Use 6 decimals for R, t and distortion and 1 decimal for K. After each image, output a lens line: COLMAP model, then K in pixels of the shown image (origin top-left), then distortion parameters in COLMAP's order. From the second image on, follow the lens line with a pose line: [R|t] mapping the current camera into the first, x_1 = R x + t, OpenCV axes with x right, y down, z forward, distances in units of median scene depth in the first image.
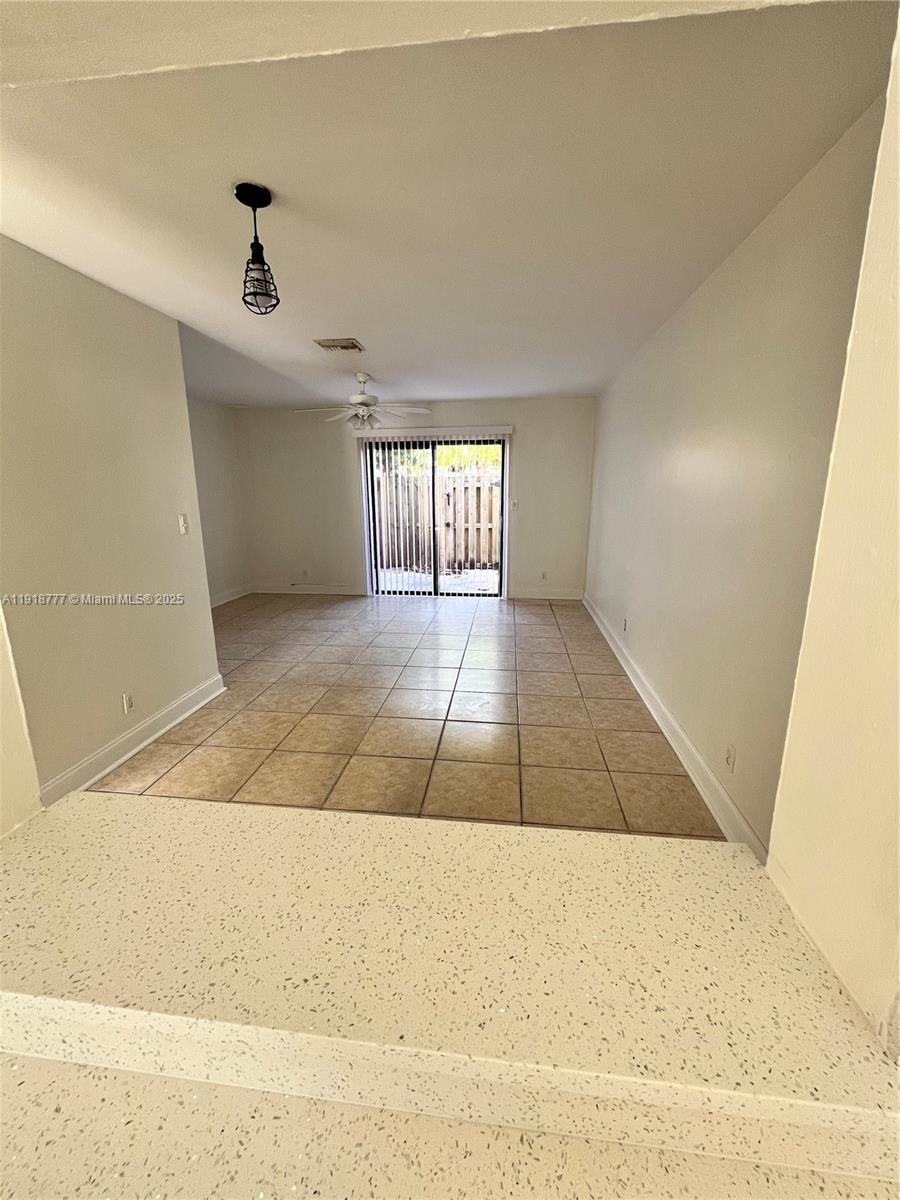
lens RADIAL K [[488.5, 0, 449.5], [0, 488.5, 596.6], [0, 0, 1]] dist [-0.000749, -0.000188]
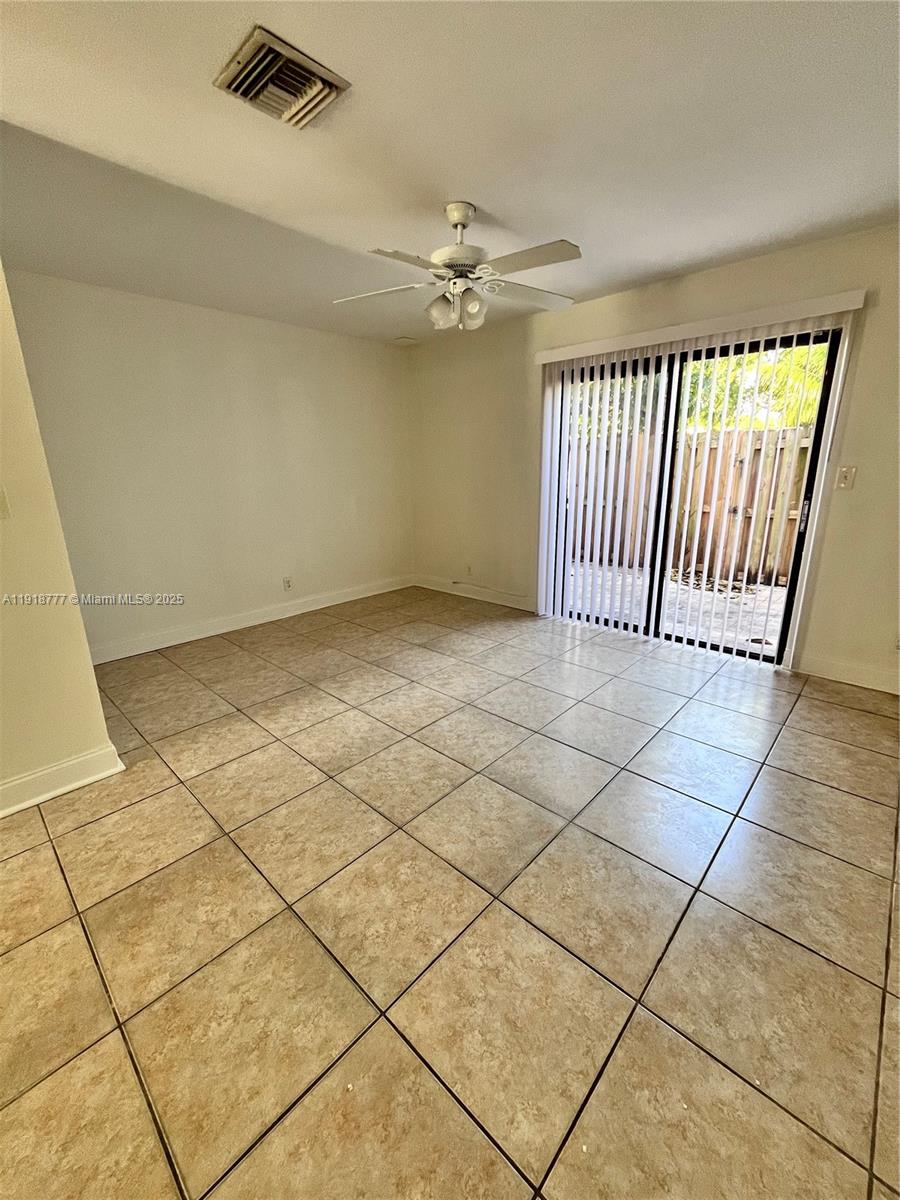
lens RADIAL K [[488.5, 0, 449.5], [0, 488.5, 596.6], [0, 0, 1]] dist [-0.000749, -0.000188]
pose [[0.807809, 0.151147, -0.569736, 0.150166], [-0.121341, 0.988504, 0.090198, -0.102287], [0.576820, -0.003730, 0.816863, 0.563142]]
